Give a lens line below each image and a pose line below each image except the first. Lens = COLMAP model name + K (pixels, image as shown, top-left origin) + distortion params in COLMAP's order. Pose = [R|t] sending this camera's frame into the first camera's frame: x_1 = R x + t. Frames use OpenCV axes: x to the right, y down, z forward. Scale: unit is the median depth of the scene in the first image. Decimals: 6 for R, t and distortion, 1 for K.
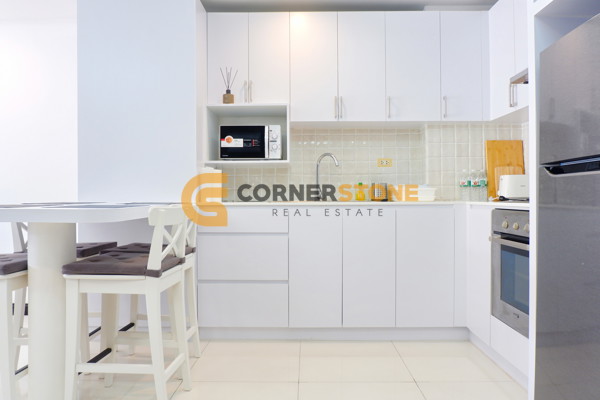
lens RADIAL K [[428.8, 0, 302.1], [0, 428.8, 200.6], [0, 0, 1]] dist [-0.023156, 0.011738]
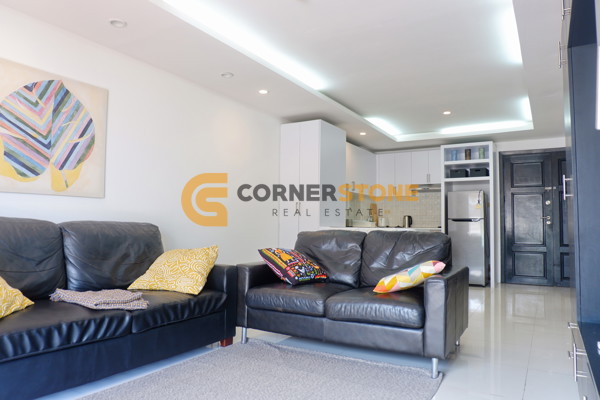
lens RADIAL K [[428.8, 0, 300.7], [0, 428.8, 199.8], [0, 0, 1]] dist [-0.023156, 0.011738]
pose [[0.501826, 0.059843, 0.862896, -2.075262], [-0.007907, 0.997880, -0.064606, 0.006167], [-0.864932, 0.025598, 0.501235, 0.085752]]
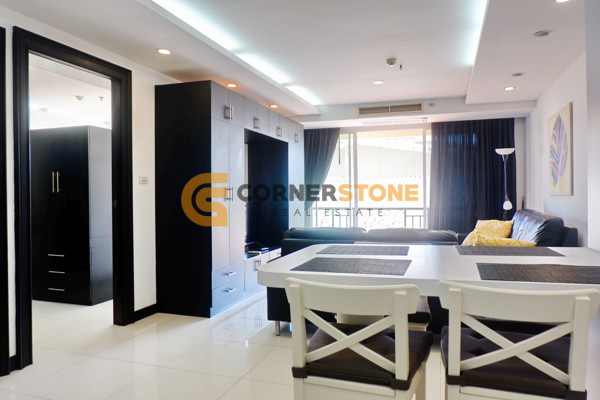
lens RADIAL K [[428.8, 0, 298.8], [0, 428.8, 197.9], [0, 0, 1]] dist [-0.023156, 0.011738]
pose [[-0.321014, 0.003871, -0.947066, 0.252652], [-0.000514, 0.999991, 0.004262, -0.067560], [0.947074, 0.001855, -0.321009, 0.752874]]
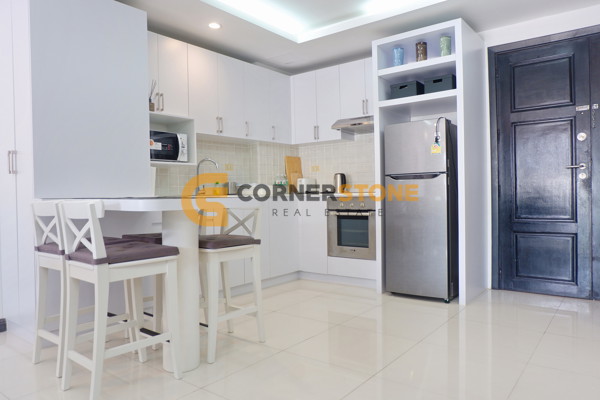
lens RADIAL K [[428.8, 0, 302.4], [0, 428.8, 198.6], [0, 0, 1]] dist [-0.023156, 0.011738]
pose [[0.608249, -0.017456, 0.793554, -0.832176], [0.021004, 0.999762, 0.005893, 0.009112], [-0.793468, 0.013083, 0.608471, -0.014222]]
